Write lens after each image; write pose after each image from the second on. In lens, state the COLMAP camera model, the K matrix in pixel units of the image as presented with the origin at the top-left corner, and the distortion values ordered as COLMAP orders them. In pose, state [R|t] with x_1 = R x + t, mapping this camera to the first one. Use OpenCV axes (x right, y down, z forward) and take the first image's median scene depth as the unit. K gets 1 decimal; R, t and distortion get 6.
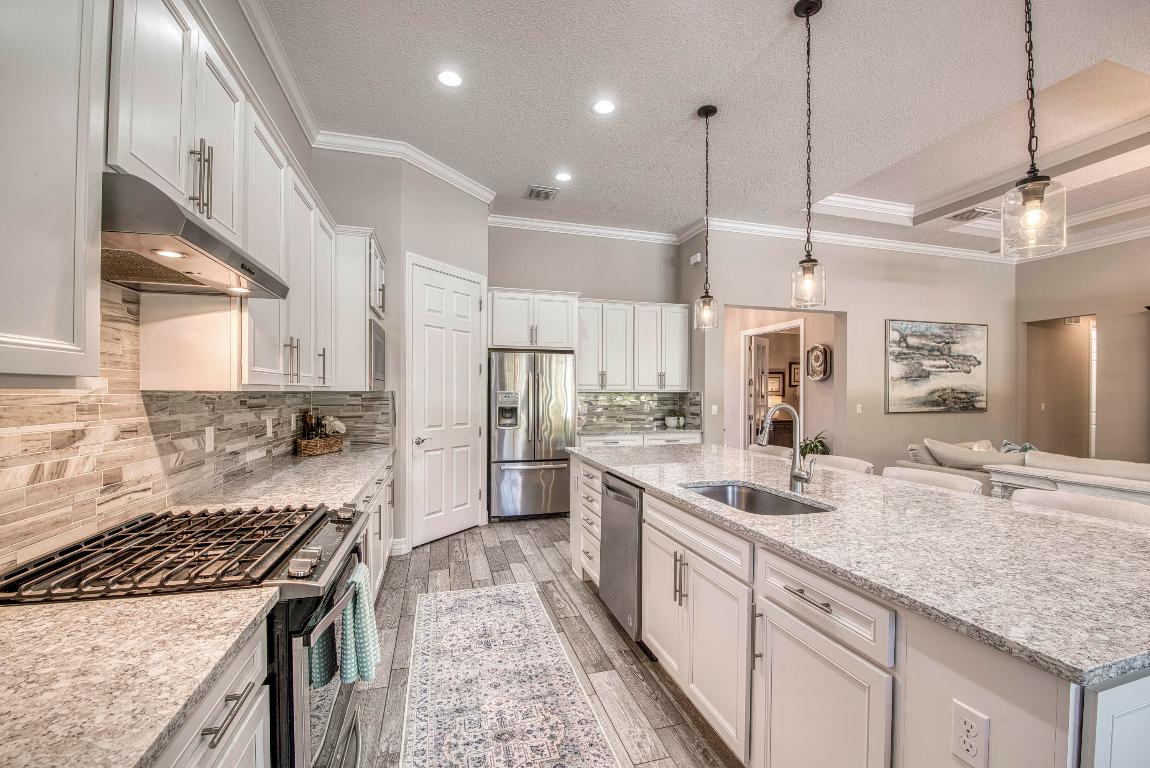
lens RADIAL K [[495.5, 0, 589.2], [0, 495.5, 393.8], [0, 0, 1]] dist [-0.003955, -0.008861]
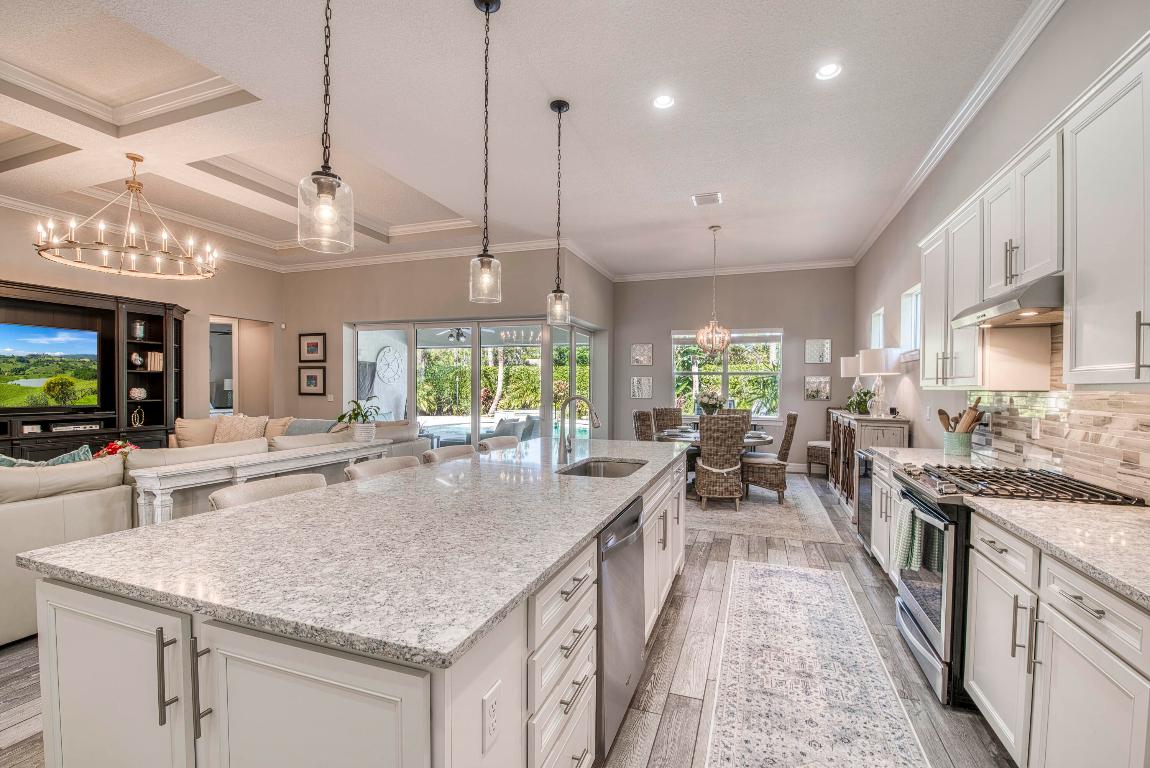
lens RADIAL K [[495.5, 0, 589.2], [0, 495.5, 393.8], [0, 0, 1]] dist [-0.003955, -0.008861]
pose [[-0.810820, -0.017031, 0.585048, -0.135377], [-0.009627, 0.999829, 0.015764, -0.001707], [-0.585217, 0.007150, -0.810845, 0.703501]]
